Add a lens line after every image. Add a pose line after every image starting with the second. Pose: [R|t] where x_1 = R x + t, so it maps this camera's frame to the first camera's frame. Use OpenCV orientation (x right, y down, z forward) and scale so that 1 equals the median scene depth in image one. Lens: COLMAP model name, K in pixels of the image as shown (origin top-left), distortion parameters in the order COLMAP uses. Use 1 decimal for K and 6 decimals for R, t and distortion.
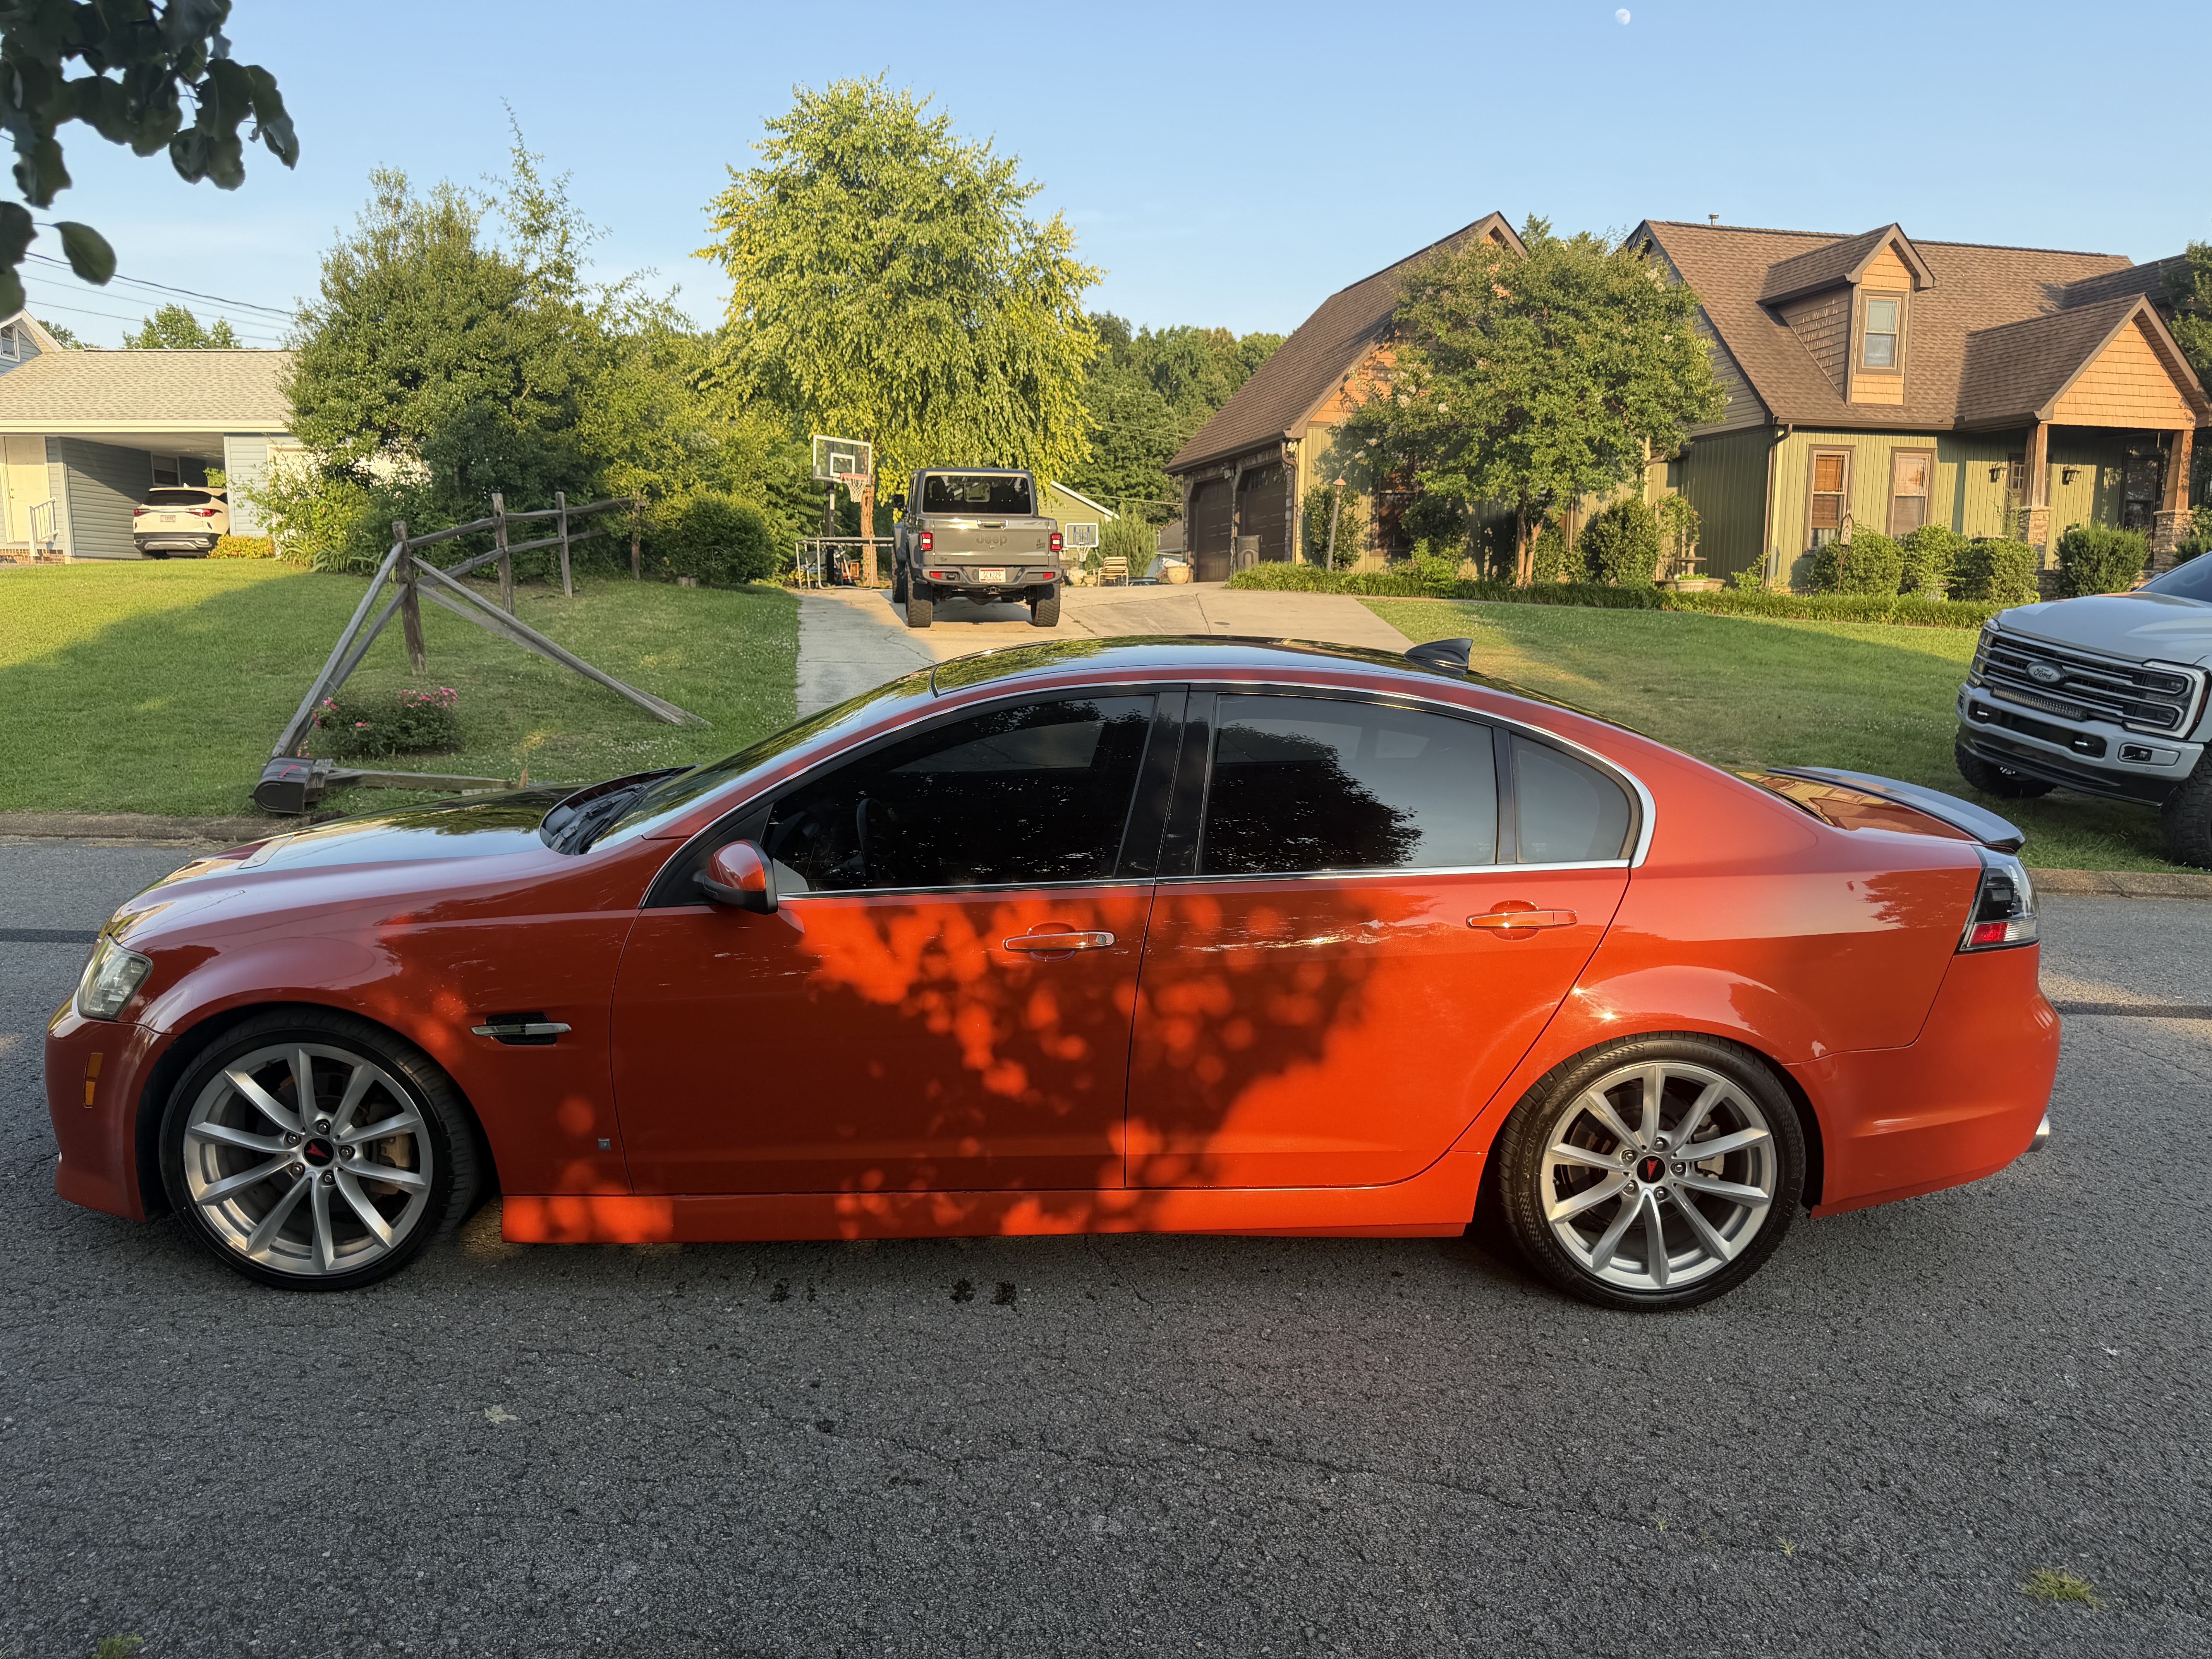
lens RADIAL K [[1567.4, 0, 1155.0], [0, 1567.4, 881.9], [0, 0, 1]] dist [0.008655, -0.021241]
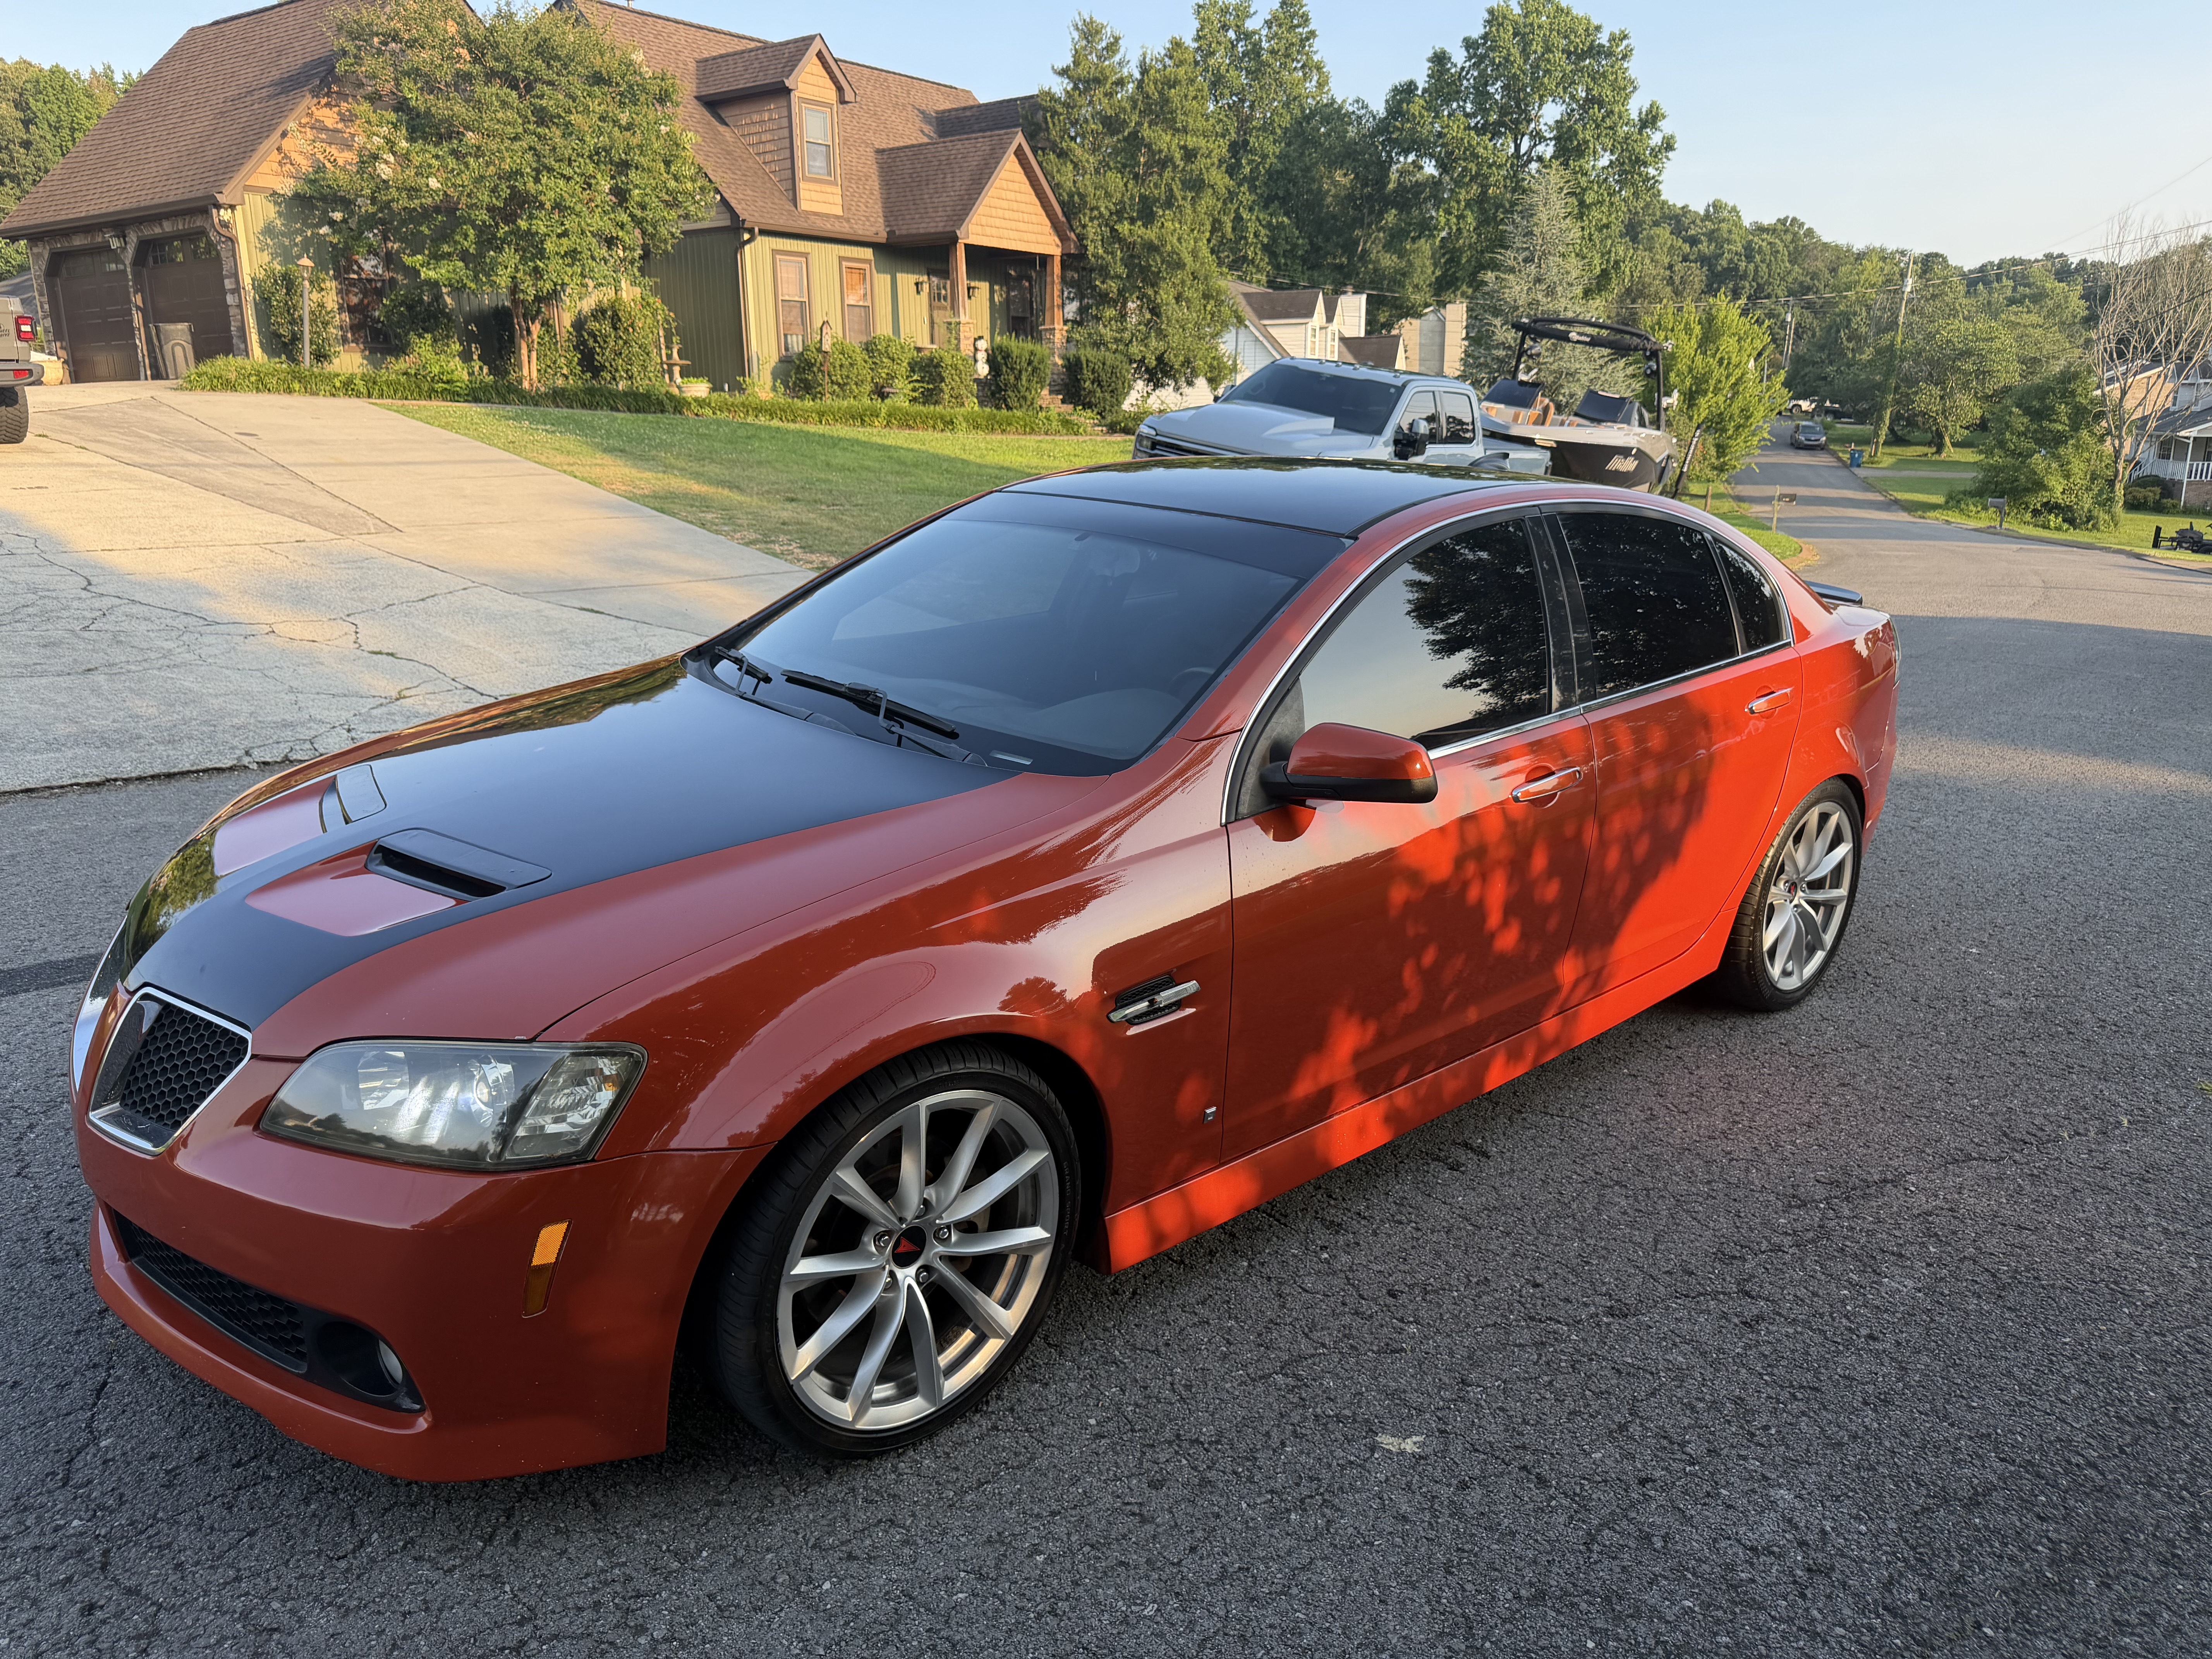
lens RADIAL K [[1567.4, 0, 1121.7], [0, 1567.4, 836.3], [0, 0, 1]] dist [0.008655, -0.021241]
pose [[0.770414, -0.168490, 0.614876, -0.111791], [0.110260, 0.985126, 0.131795, -0.011683], [-0.627937, -0.033740, 0.777533, 0.050695]]
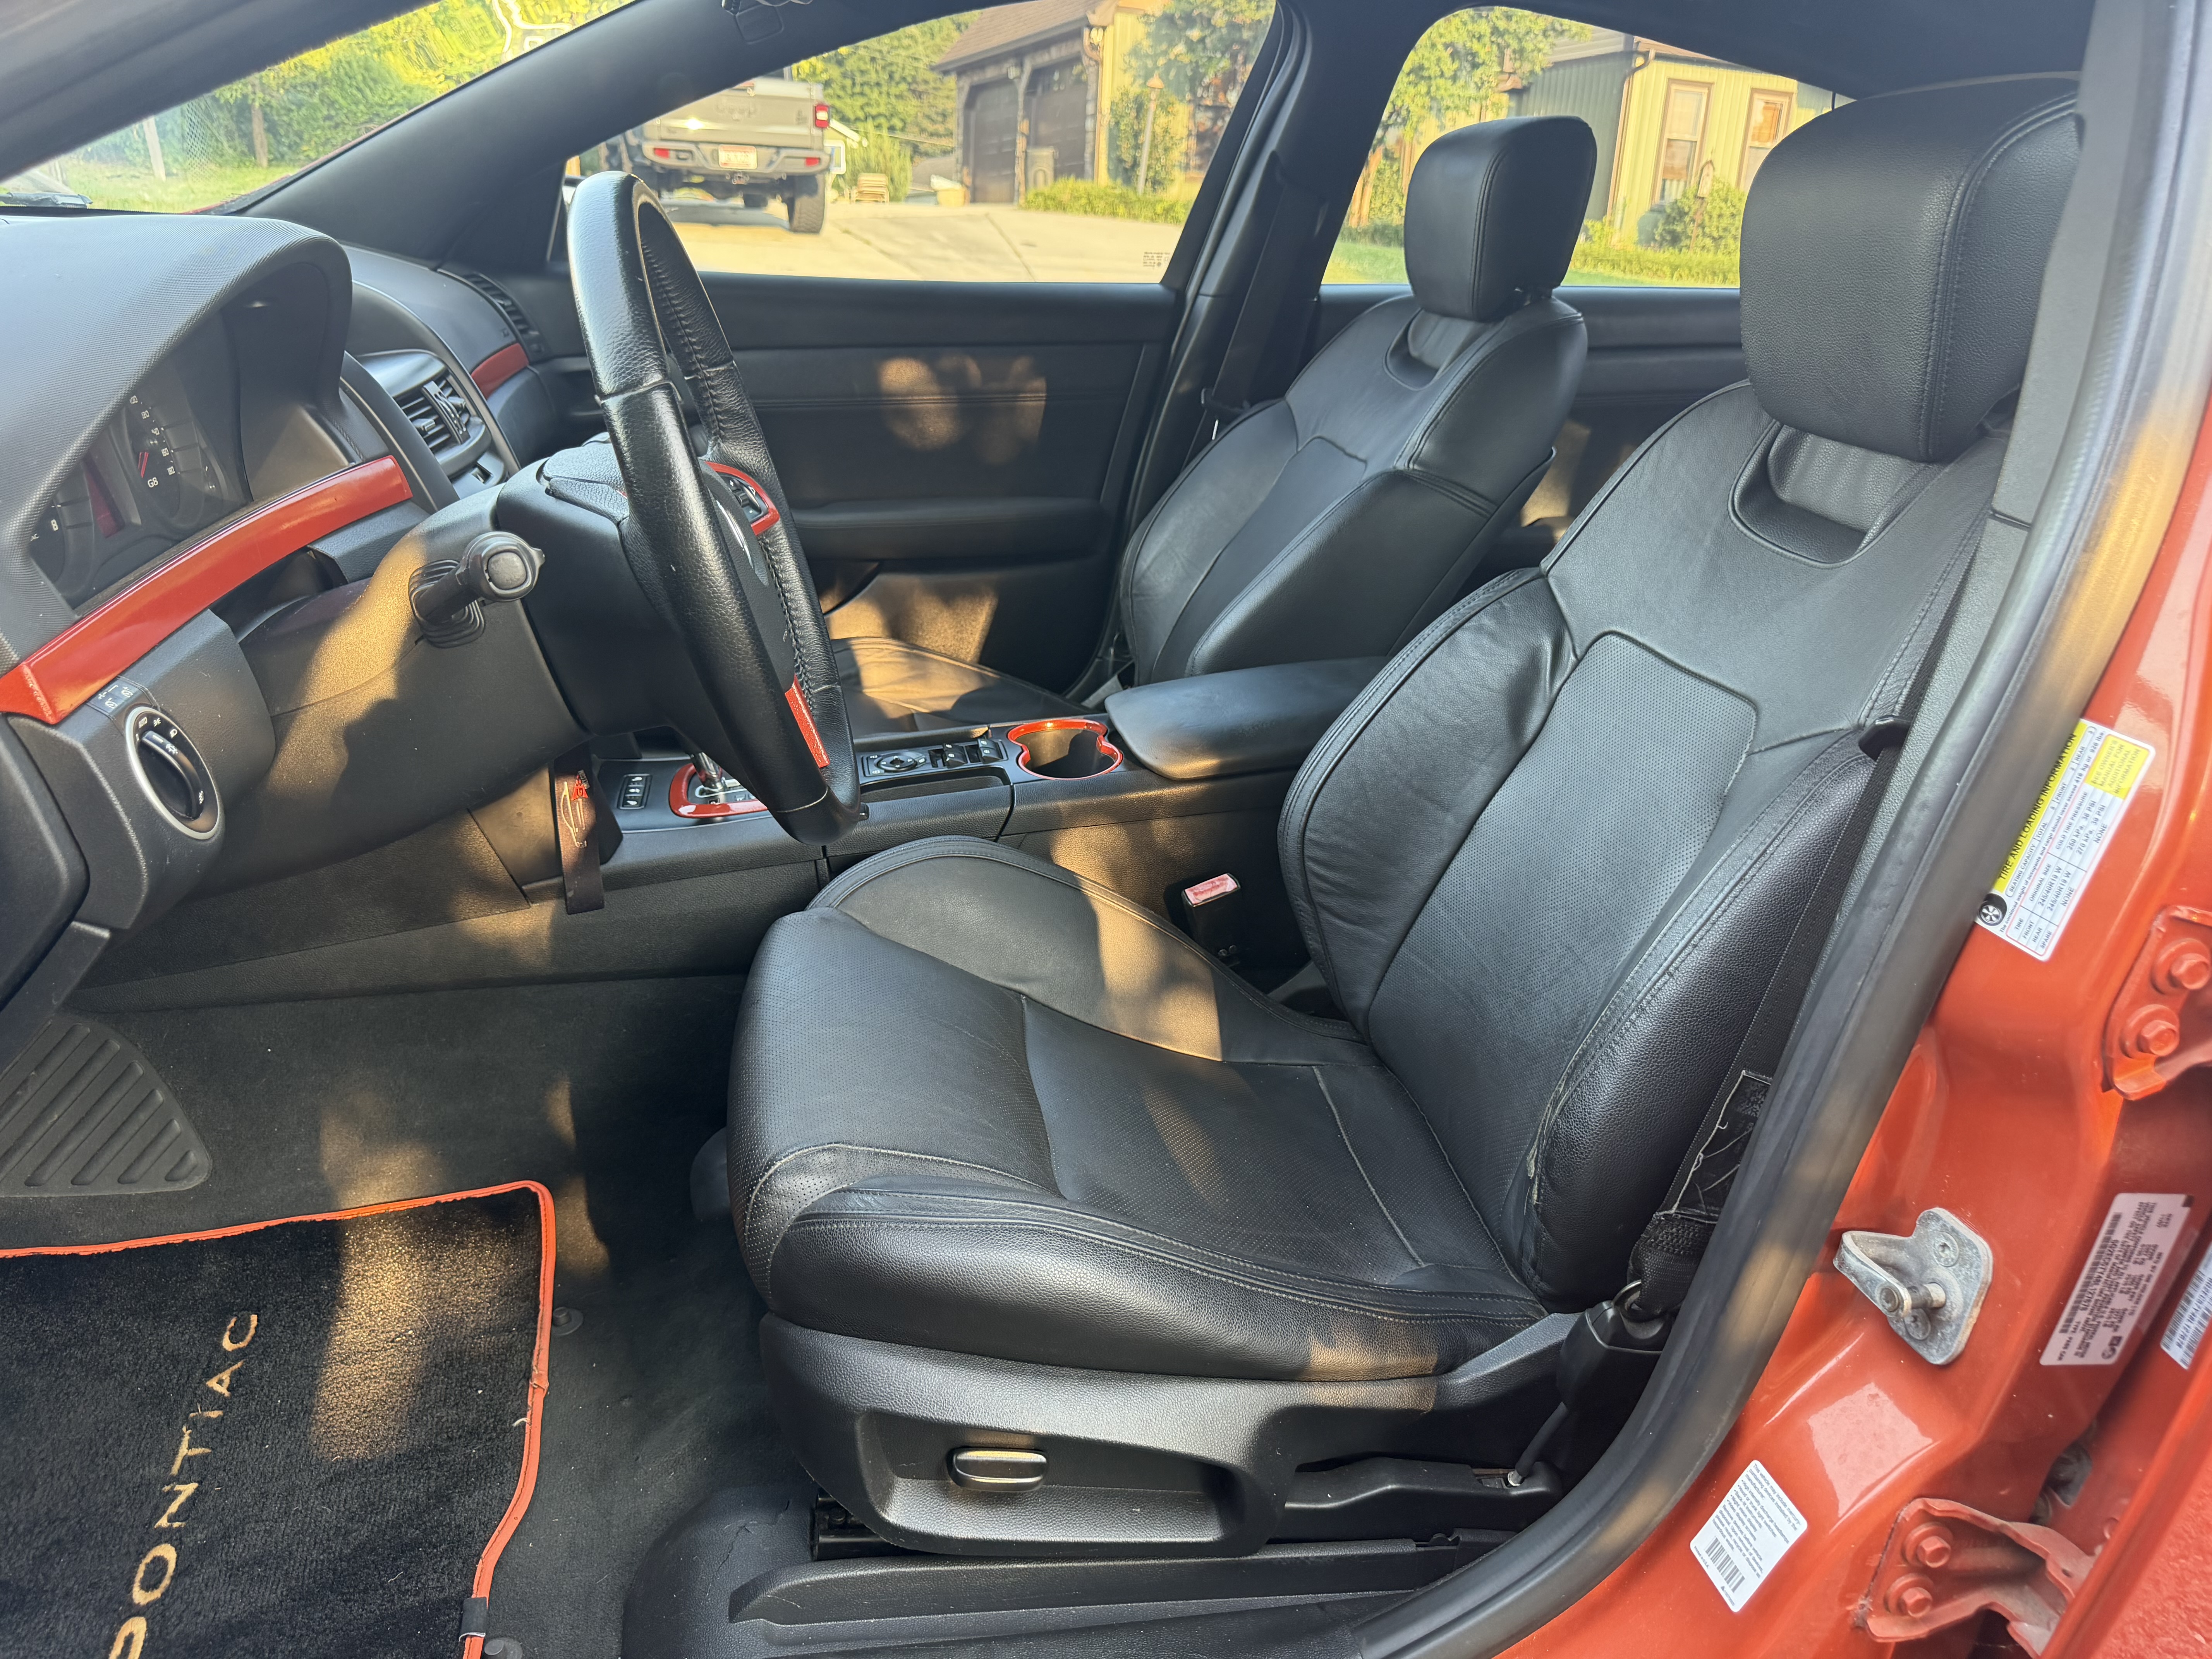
lens RADIAL K [[1567.4, 0, 1143.6], [0, 1567.4, 822.4], [0, 0, 1]] dist [0.008655, -0.021241]
pose [[0.987896, -0.011075, 0.154719, -0.020891], [-0.014521, 0.986465, 0.163330, -0.003386], [-0.154434, -0.163600, 0.974364, 0.121068]]
